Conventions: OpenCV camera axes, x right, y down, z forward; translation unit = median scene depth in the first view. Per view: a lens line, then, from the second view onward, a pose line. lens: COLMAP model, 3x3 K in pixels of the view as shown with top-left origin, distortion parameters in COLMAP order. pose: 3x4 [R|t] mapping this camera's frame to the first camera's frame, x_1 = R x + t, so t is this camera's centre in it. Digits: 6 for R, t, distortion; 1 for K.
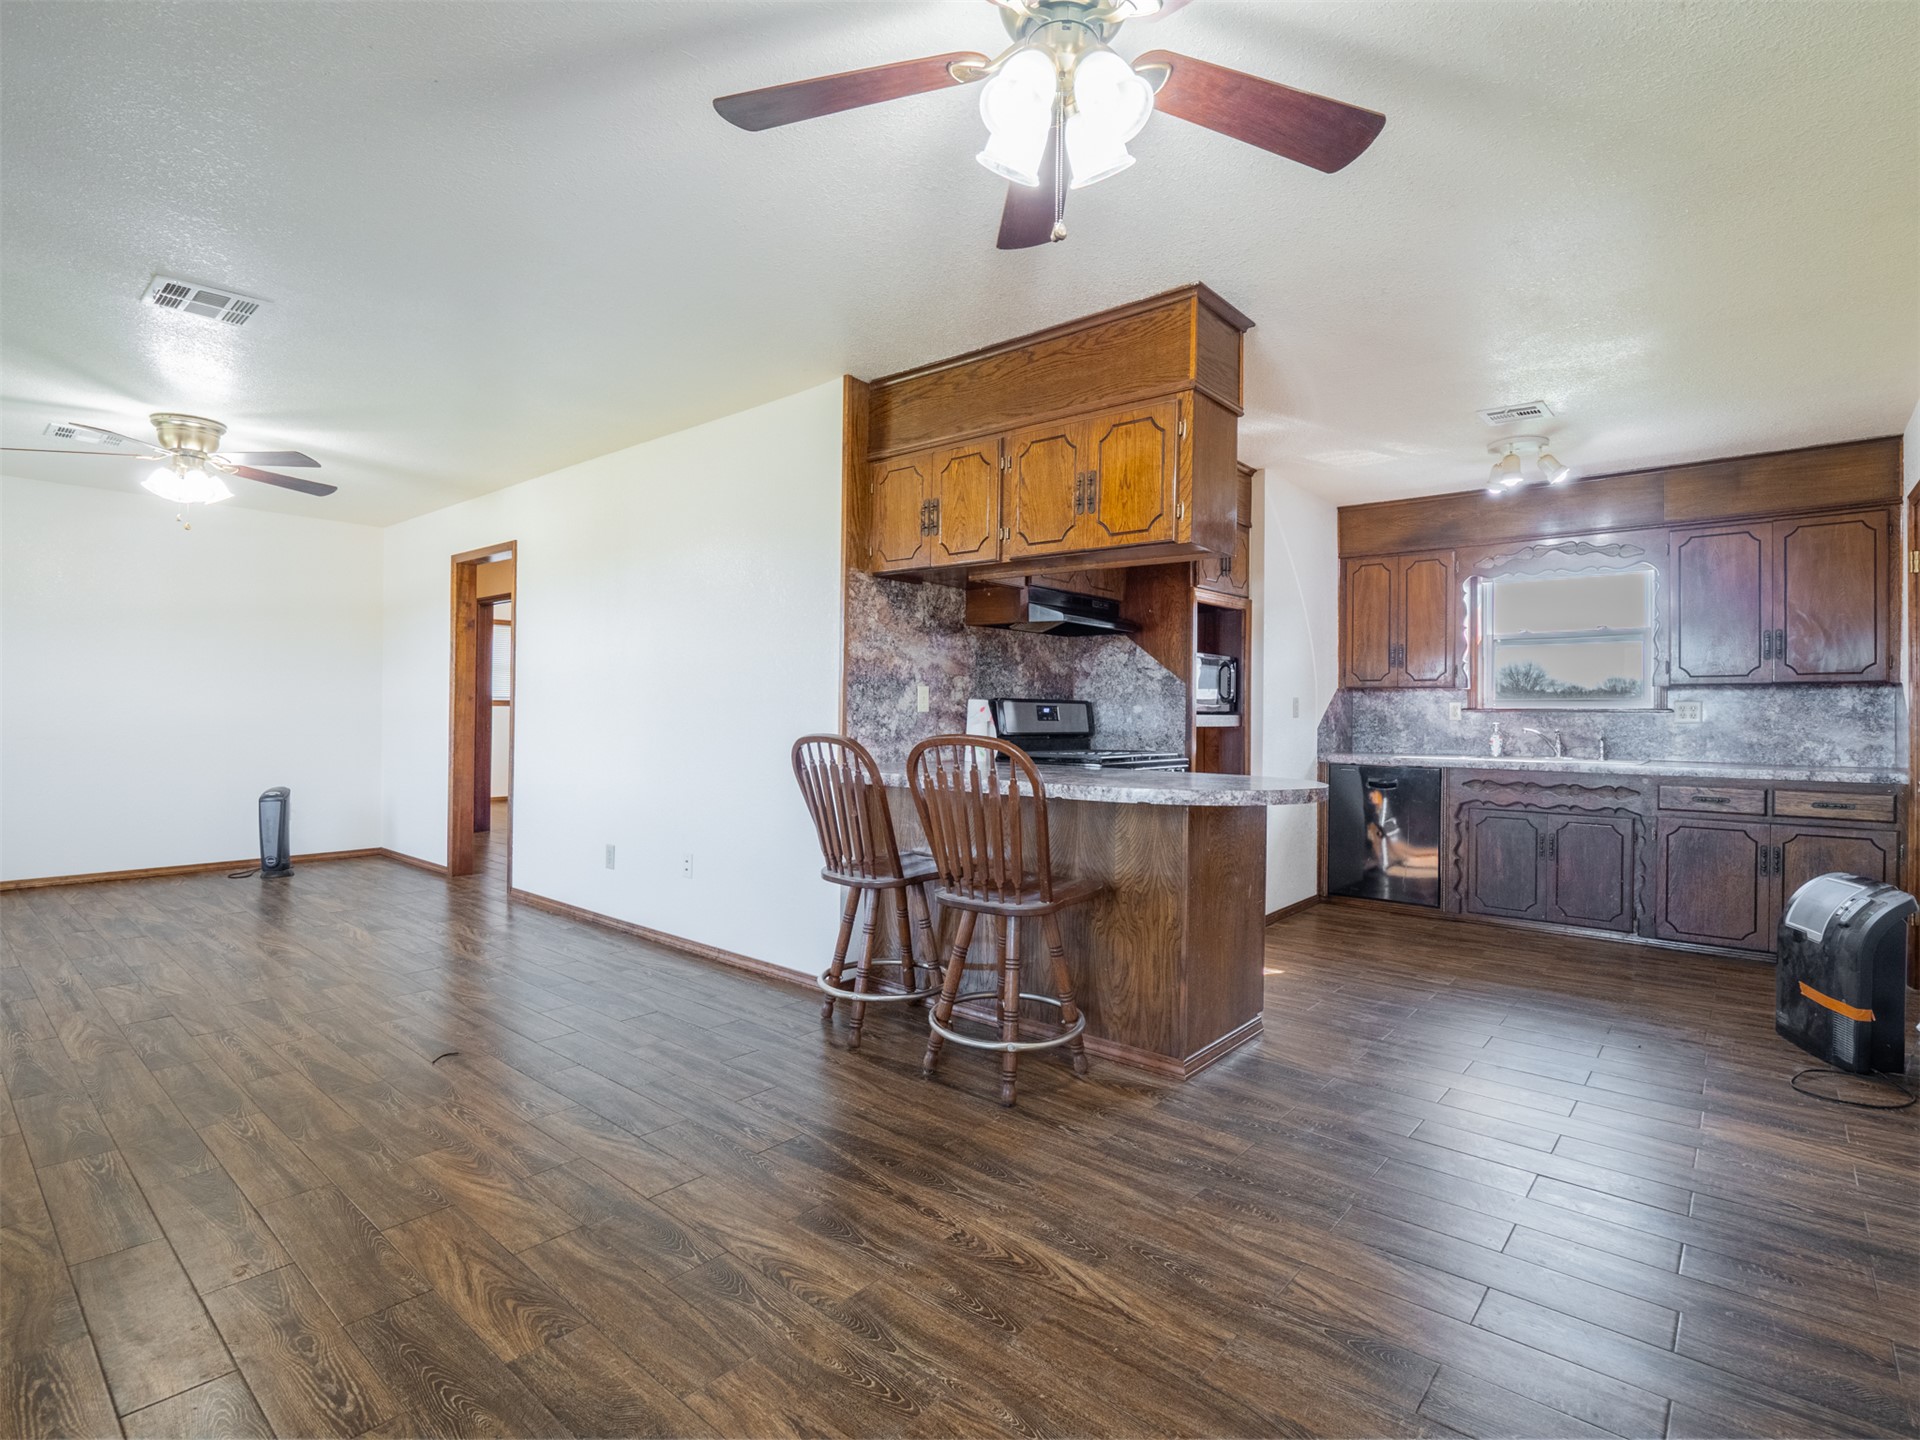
lens RADIAL K [[930.6, 0, 961.4], [0, 930.6, 716.5], [0, 0, 1]] dist [-0.012499, -0.000660]
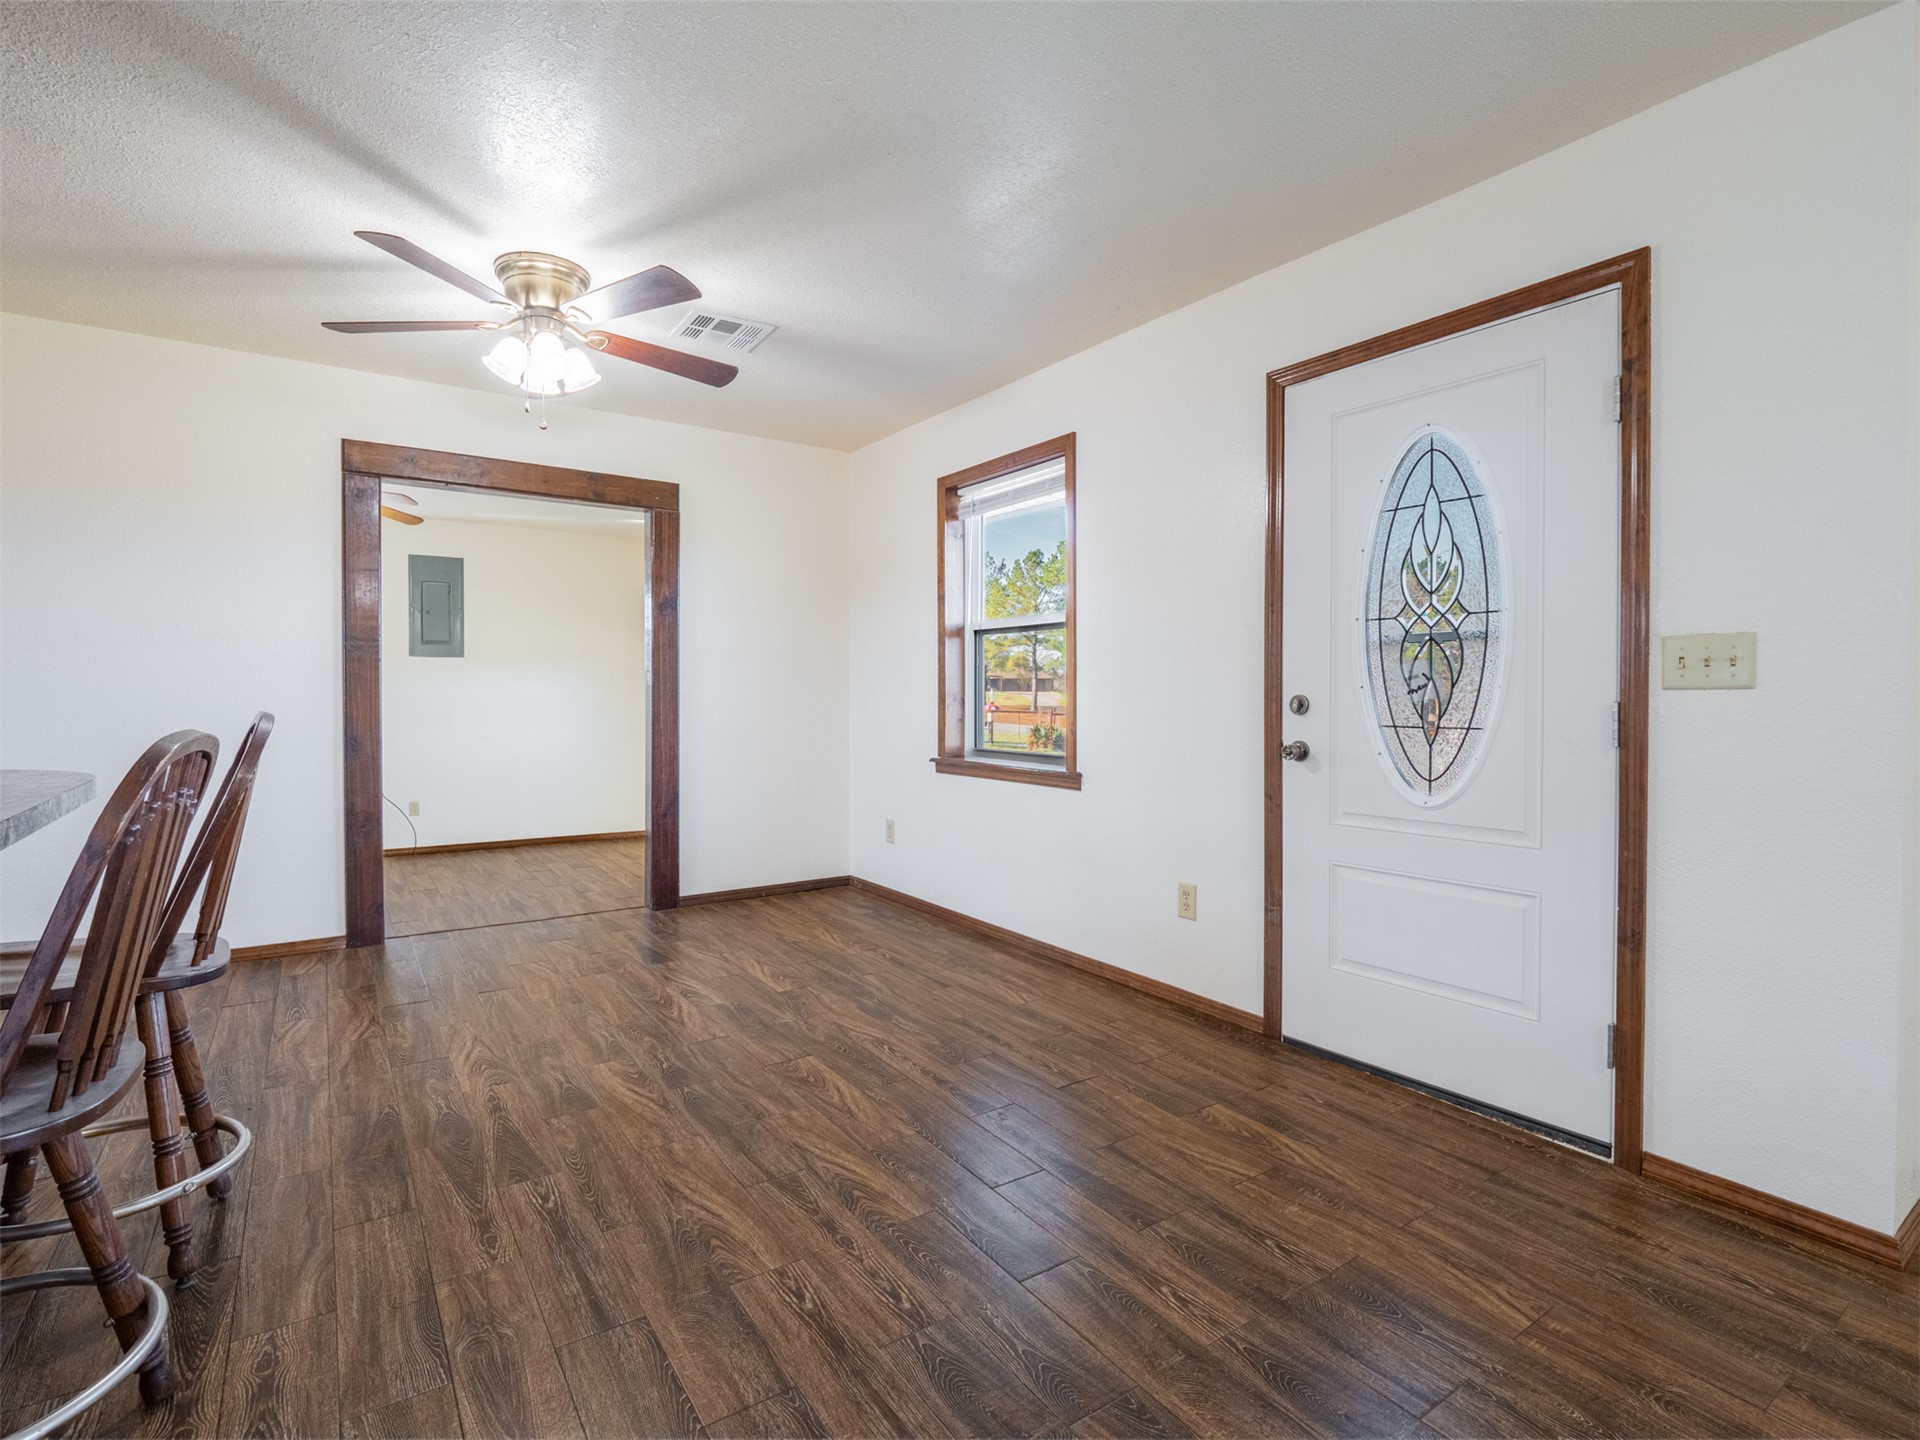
lens RADIAL K [[938.6, 0, 963.7], [0, 938.6, 710.2], [0, 0, 1]] dist [-0.006605, 0.000168]
pose [[-0.966188, -0.024093, 0.256709, -0.428276], [-0.018296, 0.999521, 0.024947, -0.005747], [-0.257187, 0.019407, -0.966167, 0.929768]]
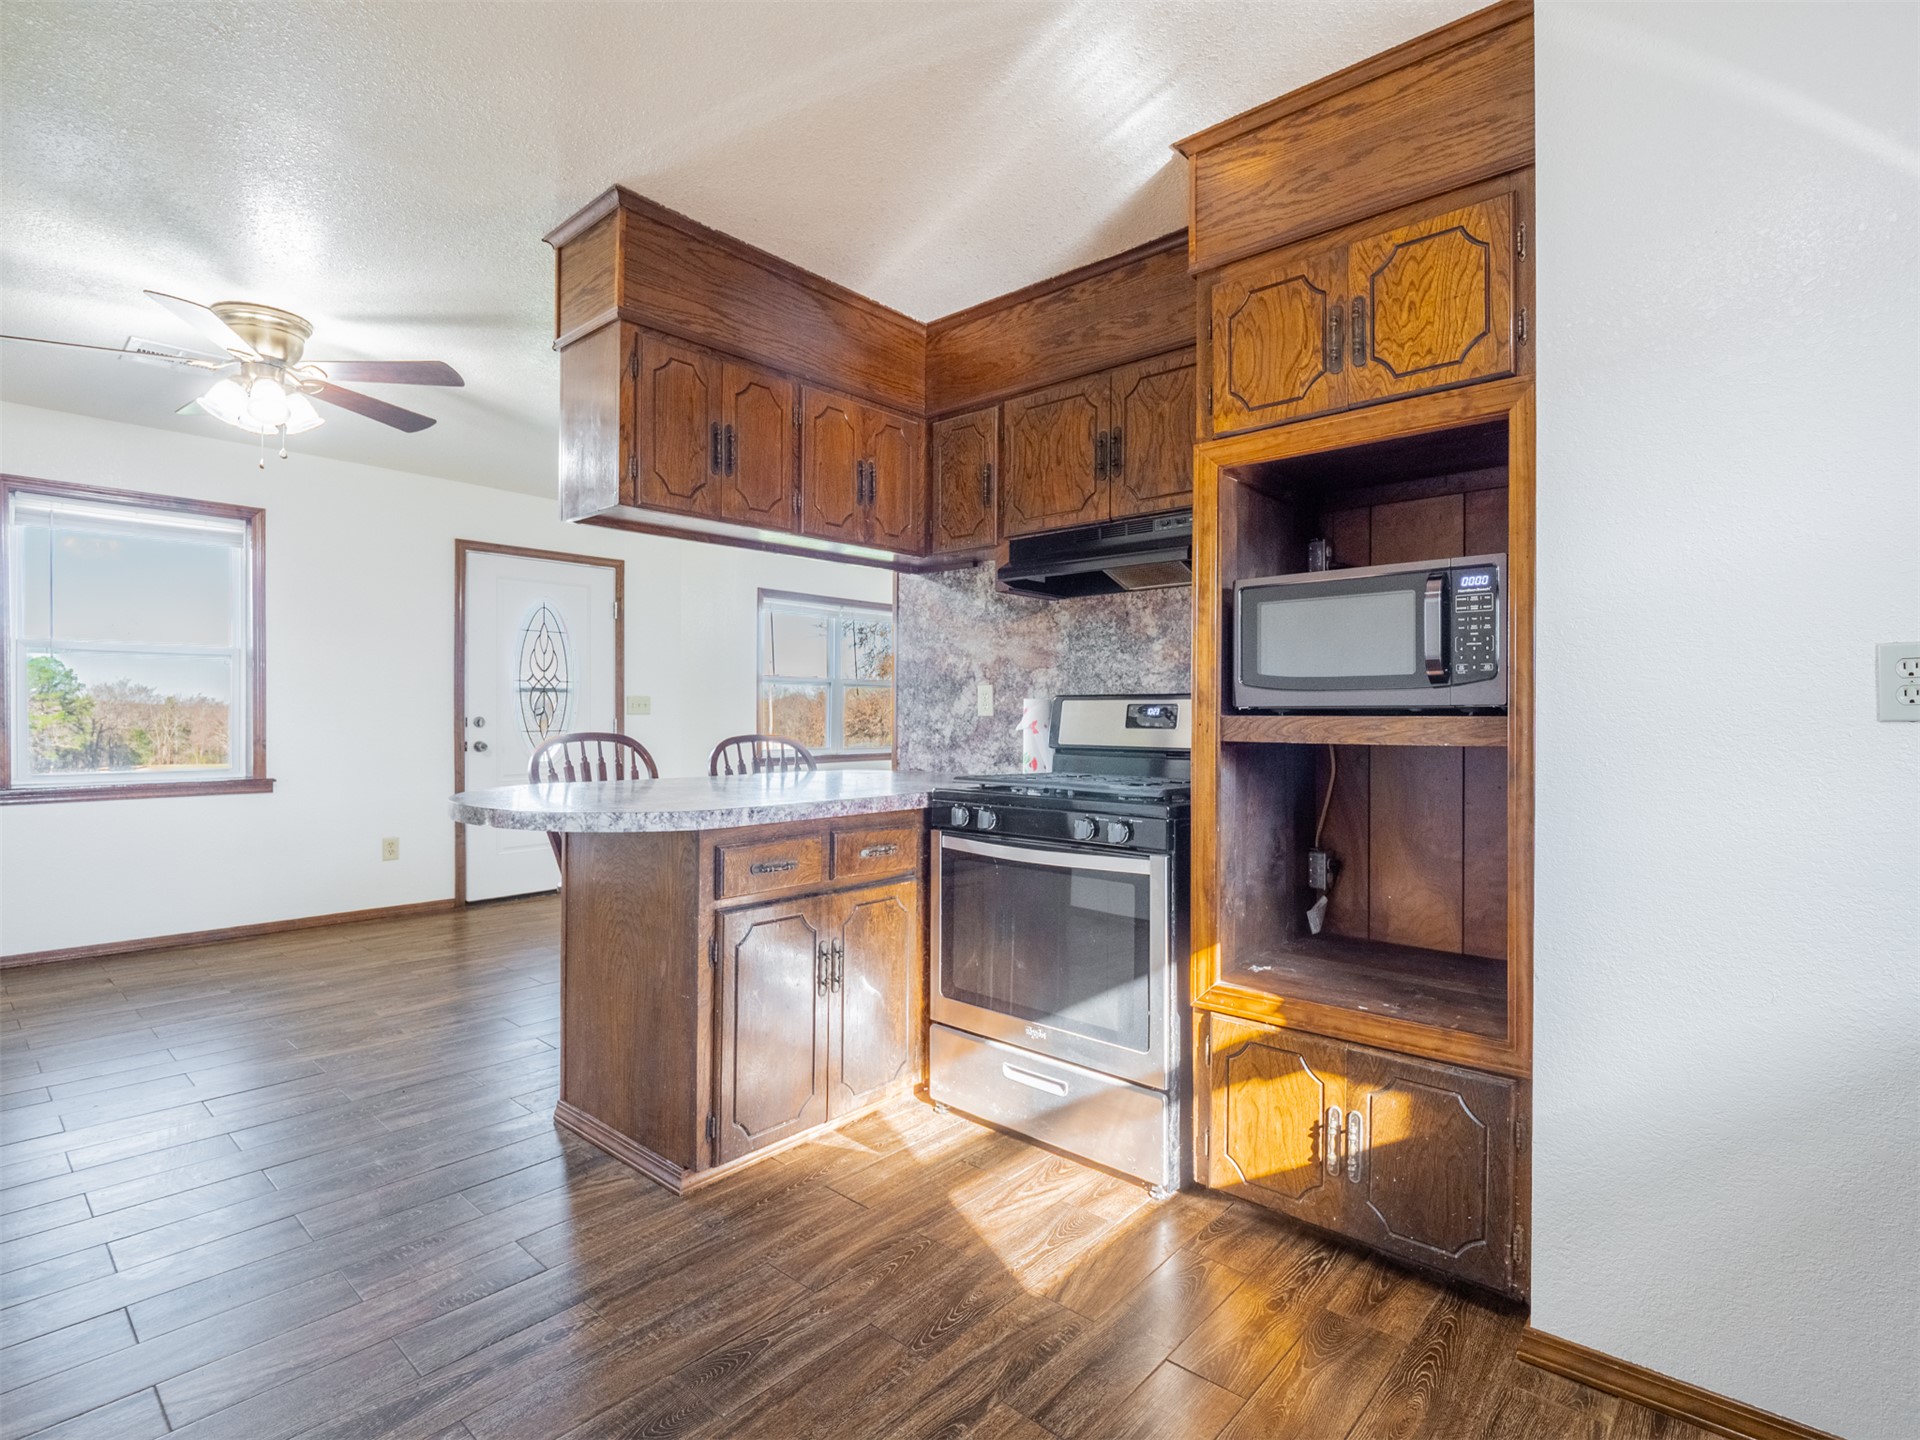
lens RADIAL K [[947.6, 0, 960.0], [0, 947.6, 720.0], [0, 0, 1]] dist [-0.000800, -0.012525]
pose [[-0.014582, -0.009142, -0.999852, 0.735149], [-0.008129, 0.999926, -0.009024, 0.006045], [0.999861, 0.007996, -0.014655, 0.891478]]
